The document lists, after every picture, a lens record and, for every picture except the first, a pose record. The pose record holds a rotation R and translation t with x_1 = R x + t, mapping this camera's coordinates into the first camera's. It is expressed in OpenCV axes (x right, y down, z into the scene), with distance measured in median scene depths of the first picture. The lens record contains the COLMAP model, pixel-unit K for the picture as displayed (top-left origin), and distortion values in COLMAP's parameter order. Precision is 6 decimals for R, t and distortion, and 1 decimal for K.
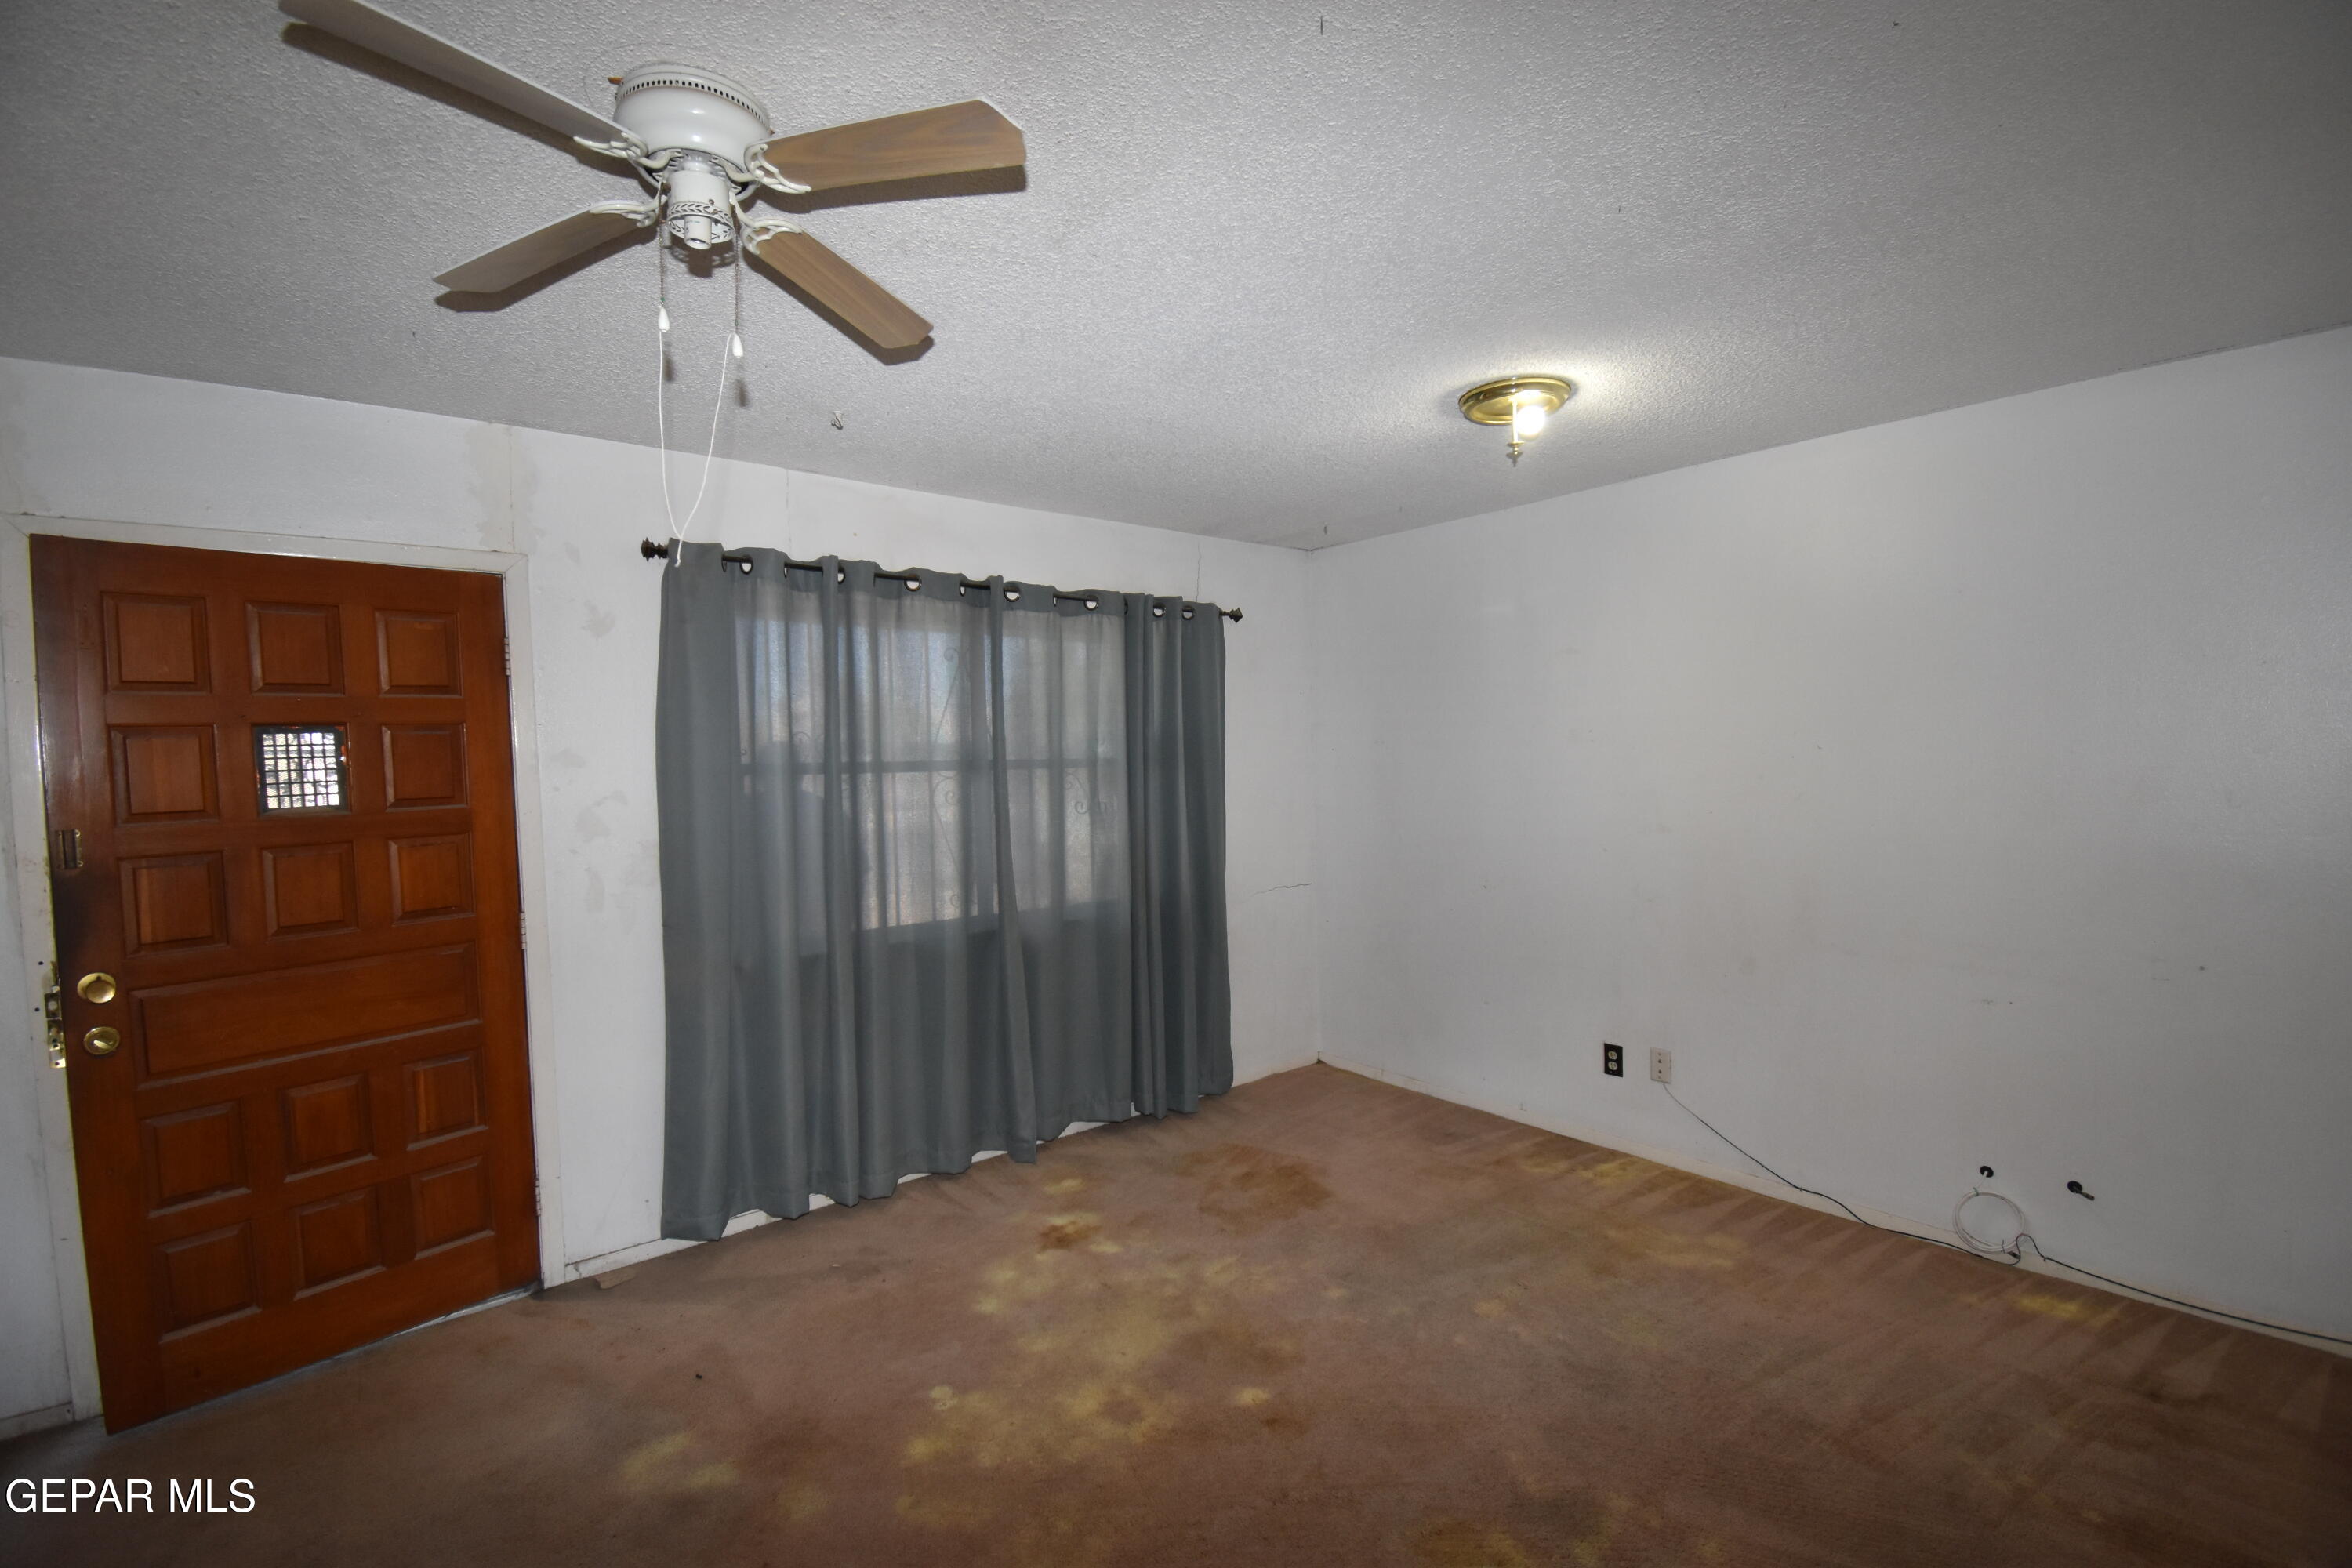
lens RADIAL K [[1044.0, 0, 1176.0], [0, 1044.0, 784.0], [0, 0, 1]] dist [0.027275, -0.028950]
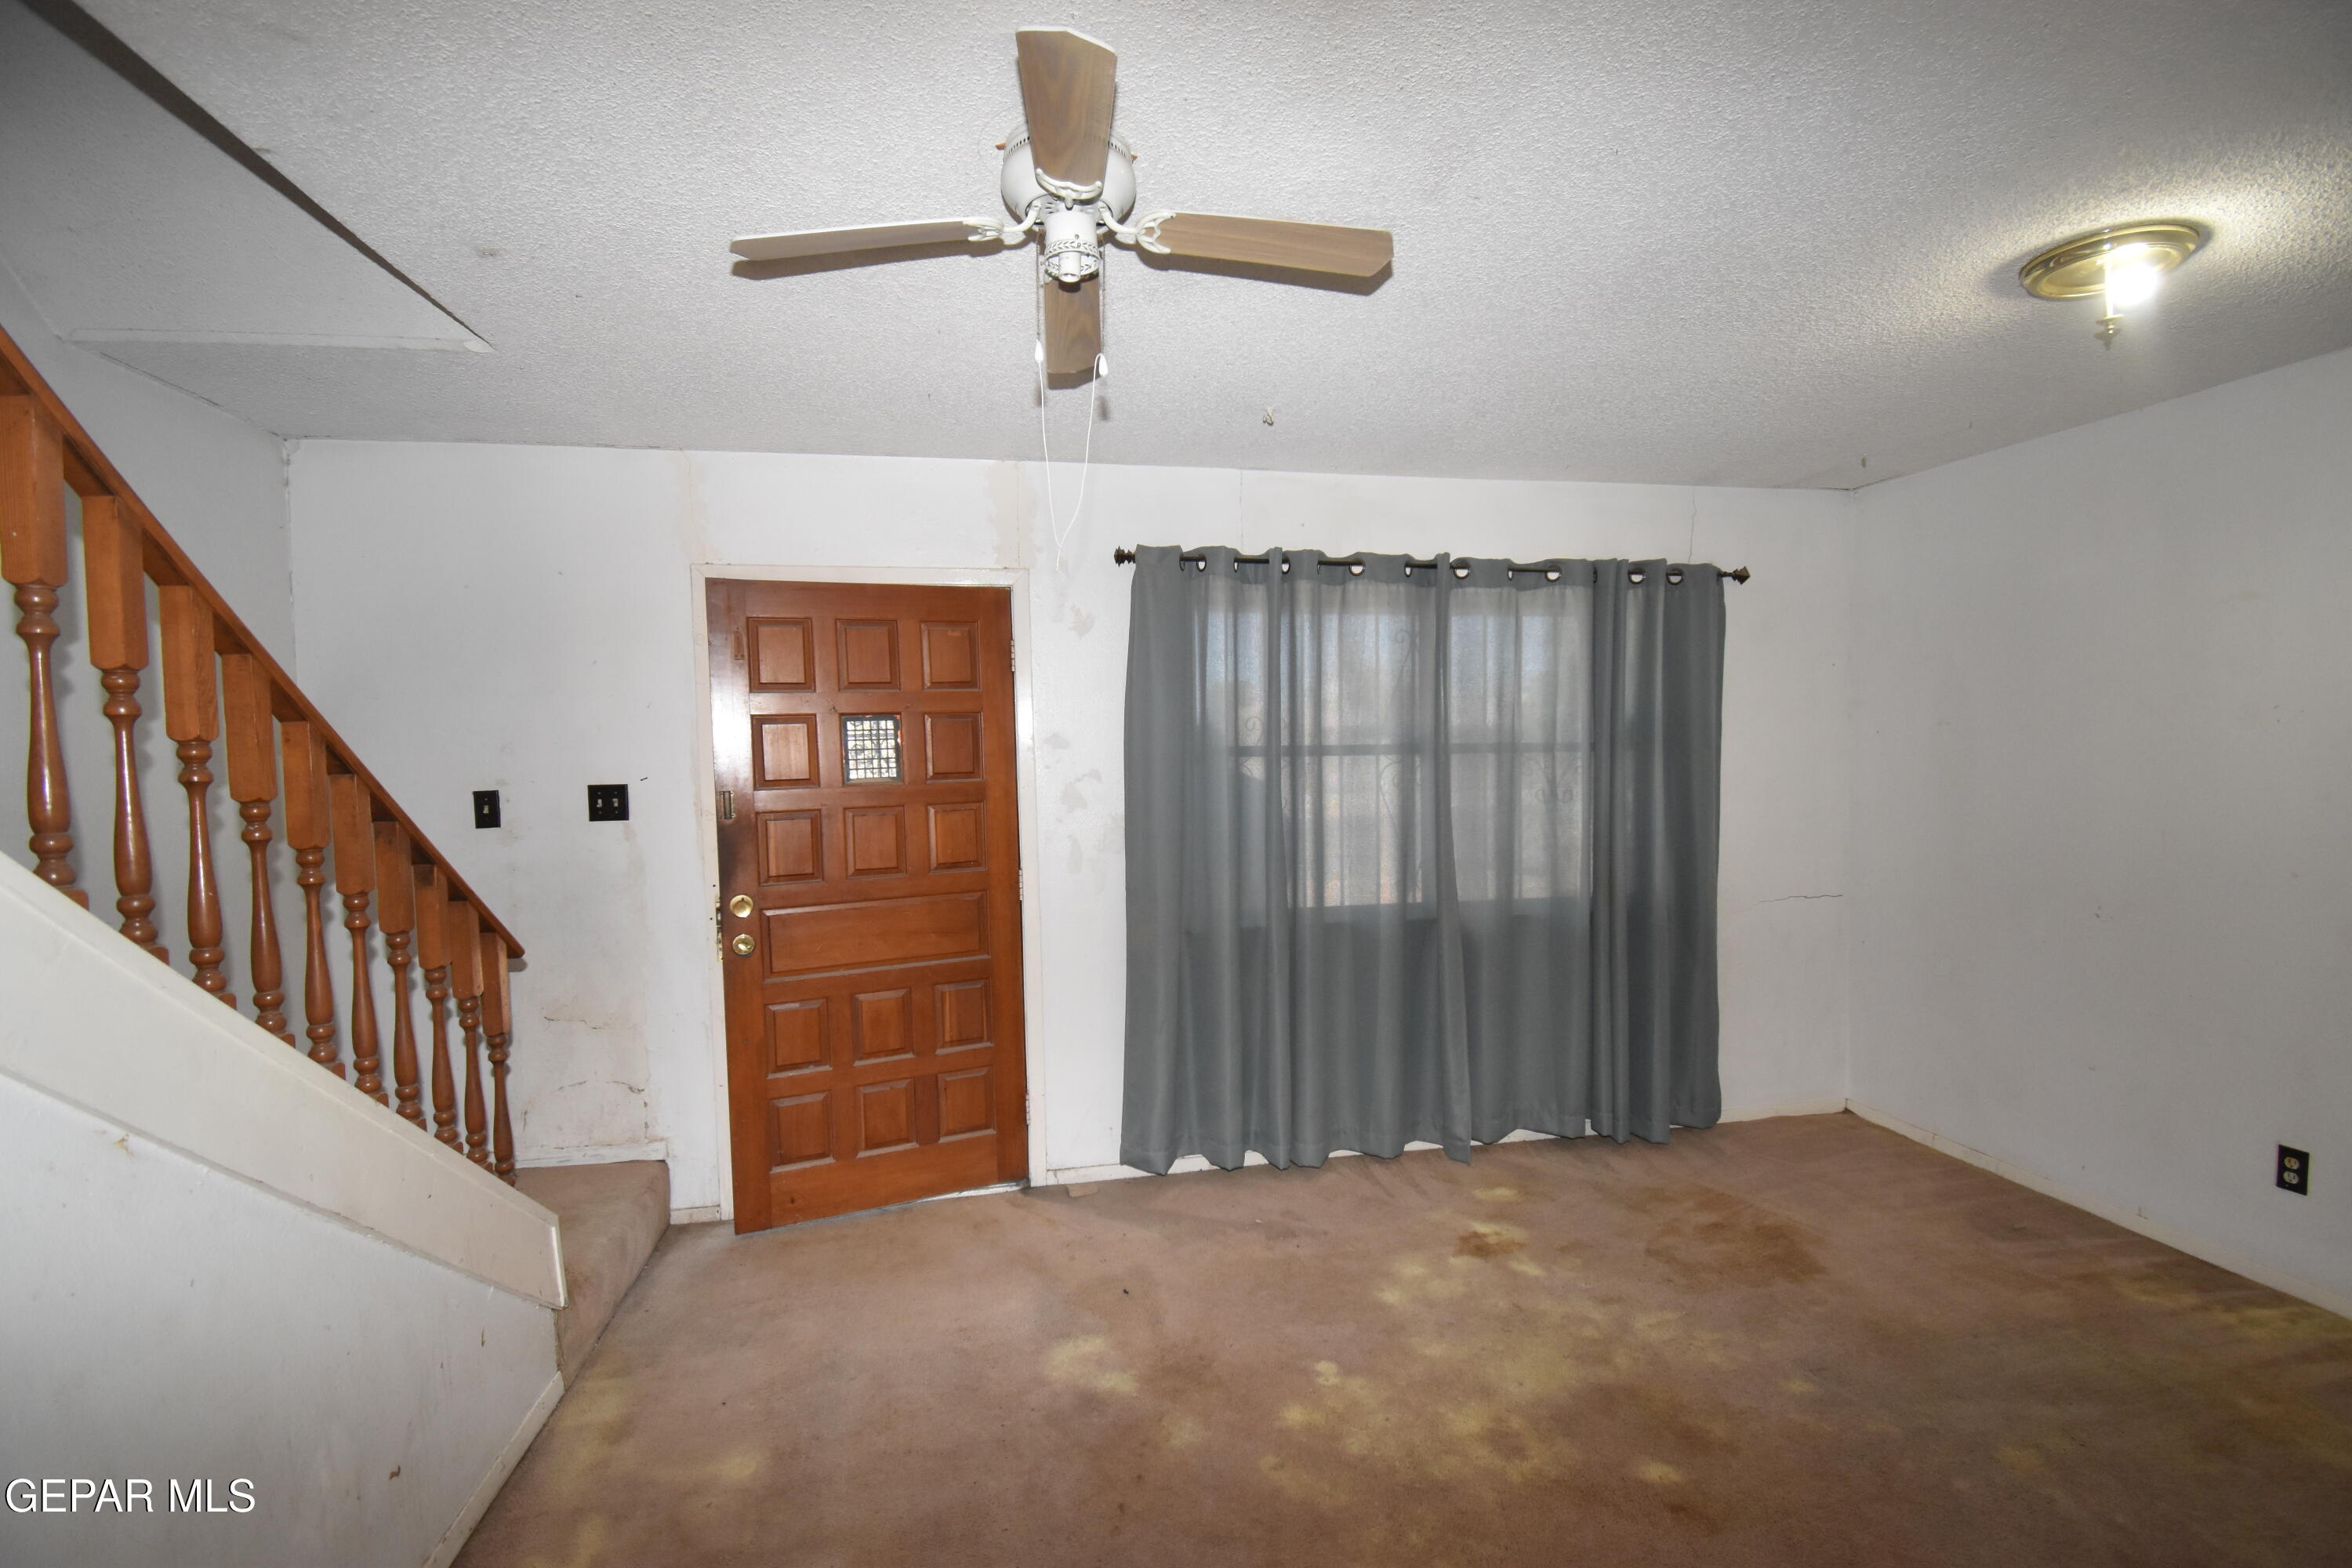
lens RADIAL K [[1044.0, 0, 1176.0], [0, 1044.0, 784.0], [0, 0, 1]] dist [0.027275, -0.028950]
pose [[0.881002, 0.022412, -0.472581, 0.088918], [-0.015107, 0.999701, 0.019247, -0.000816], [0.472871, -0.009818, 0.881077, 0.034353]]
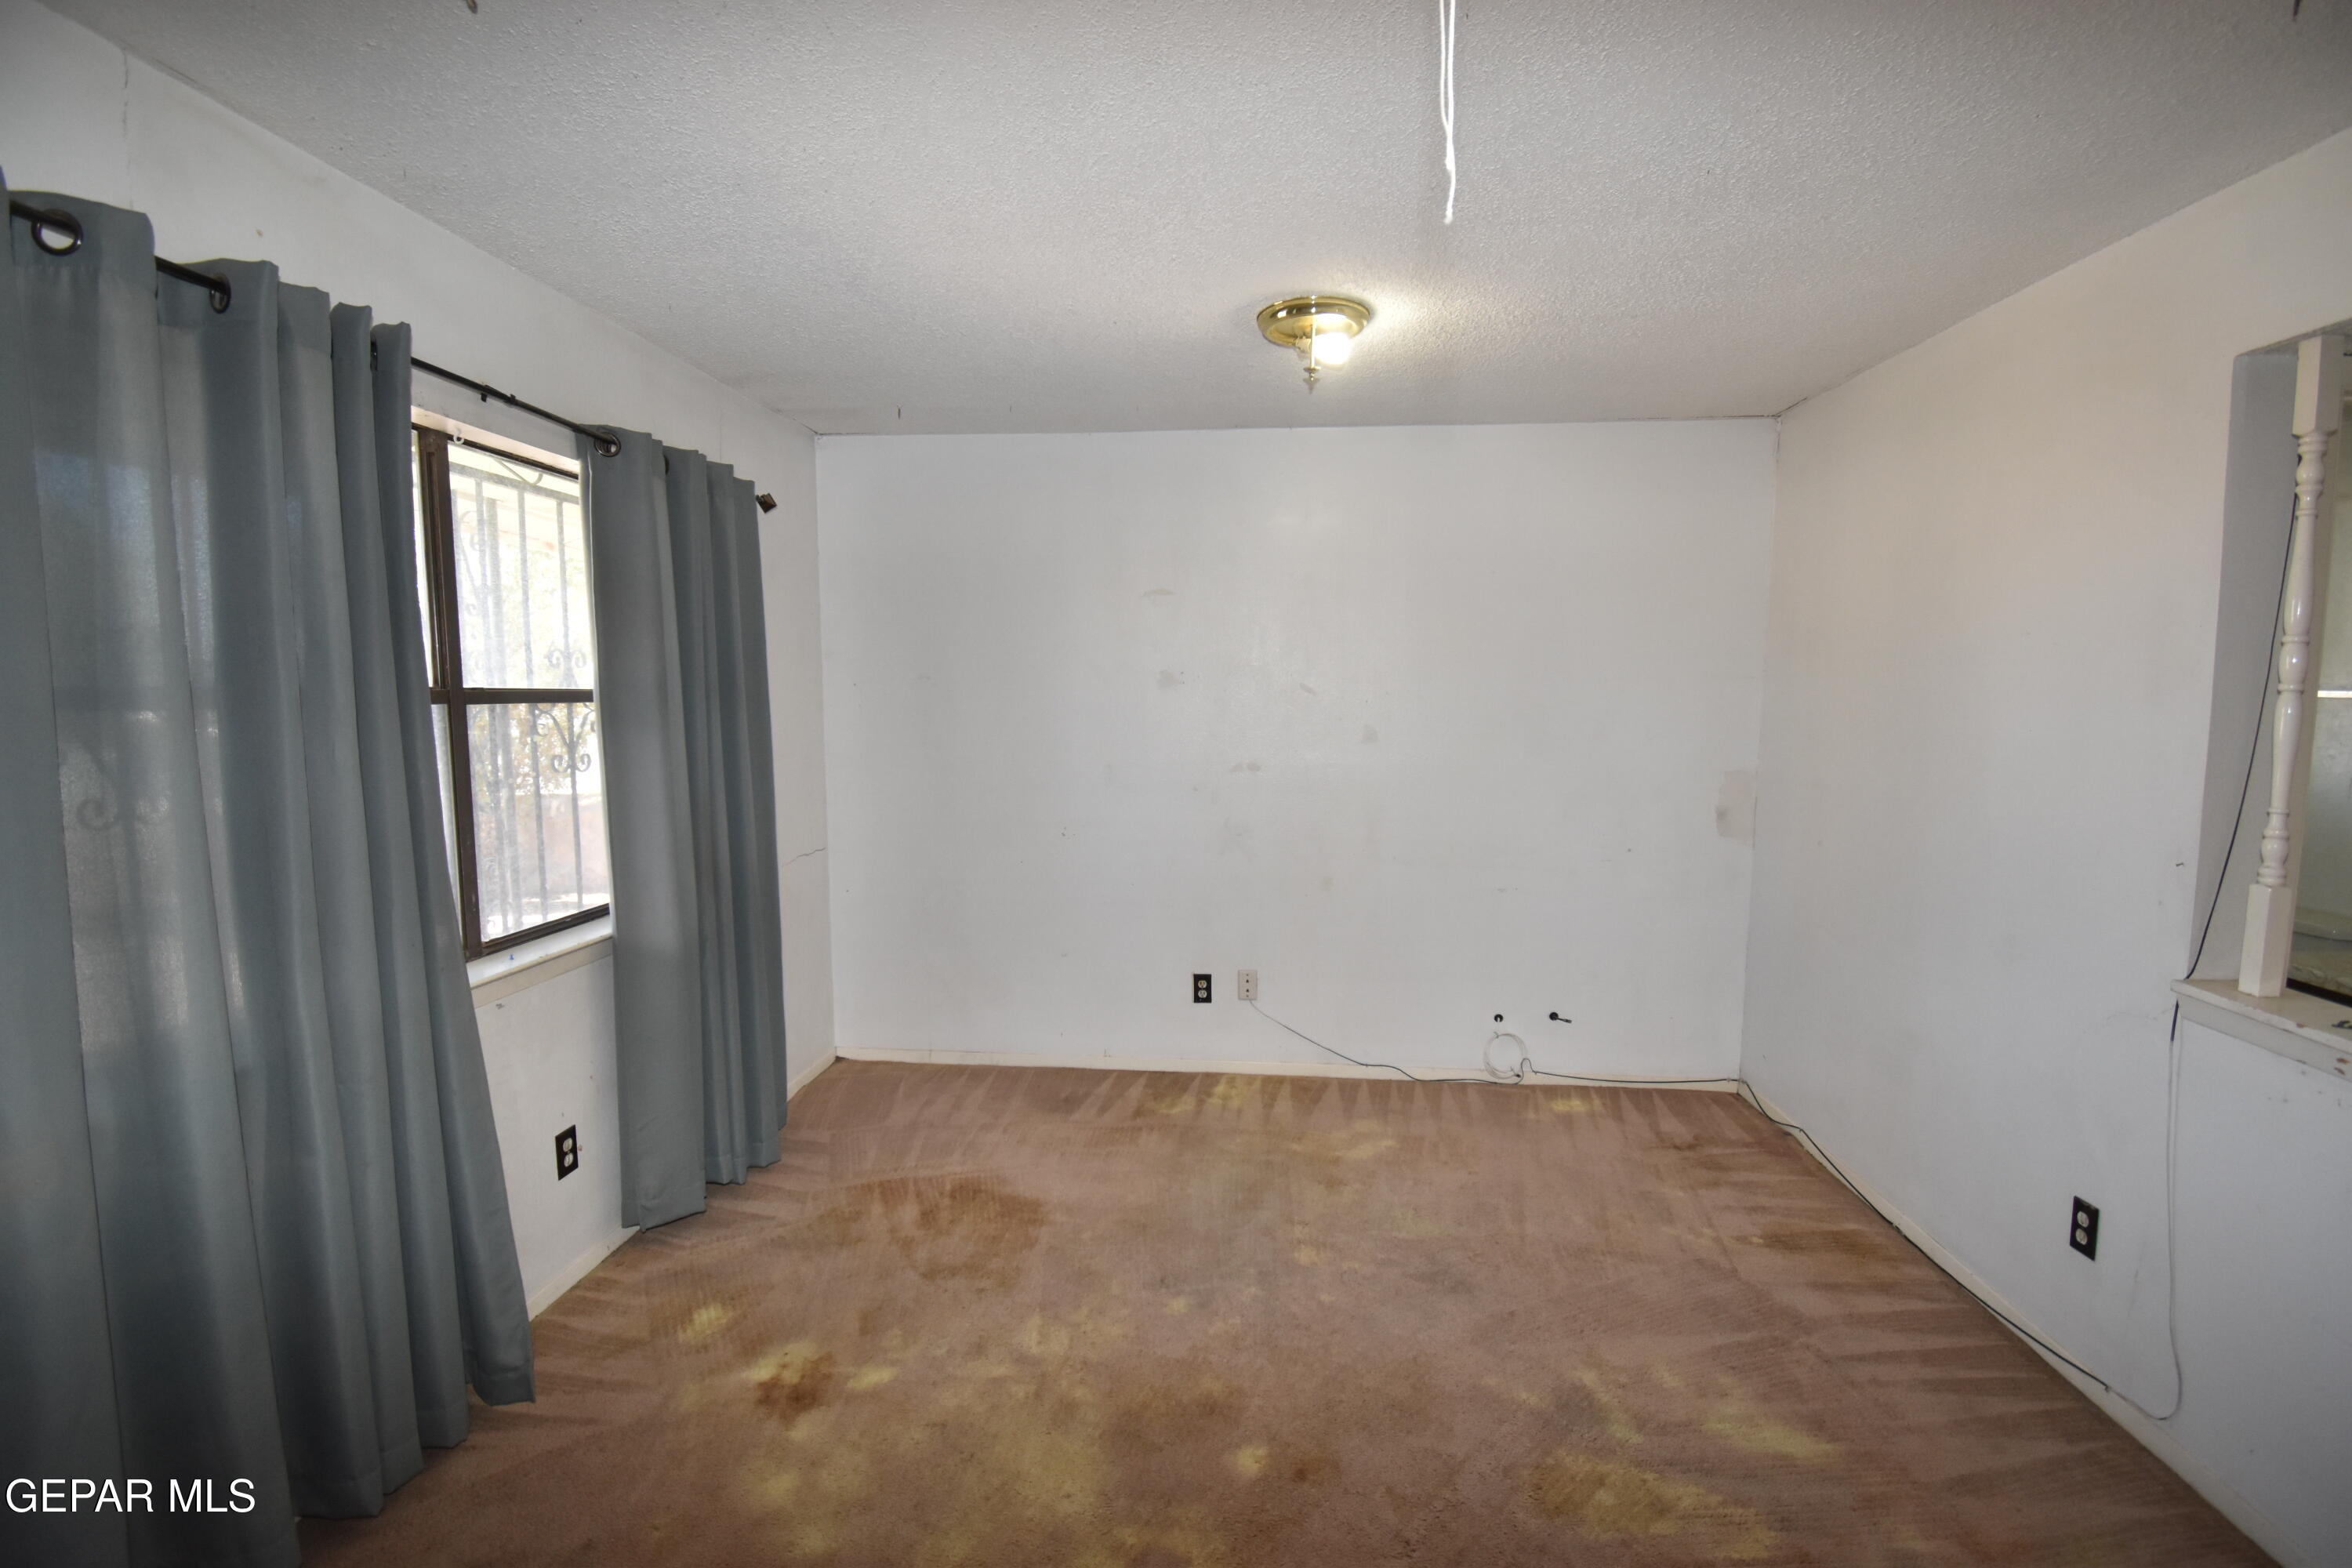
lens RADIAL K [[1044.0, 0, 1176.0], [0, 1044.0, 784.0], [0, 0, 1]] dist [0.027275, -0.028950]
pose [[0.694726, -0.044652, 0.717888, -0.415398], [0.003538, 0.998271, 0.058667, -0.002603], [-0.719266, -0.038217, 0.693683, 0.367104]]
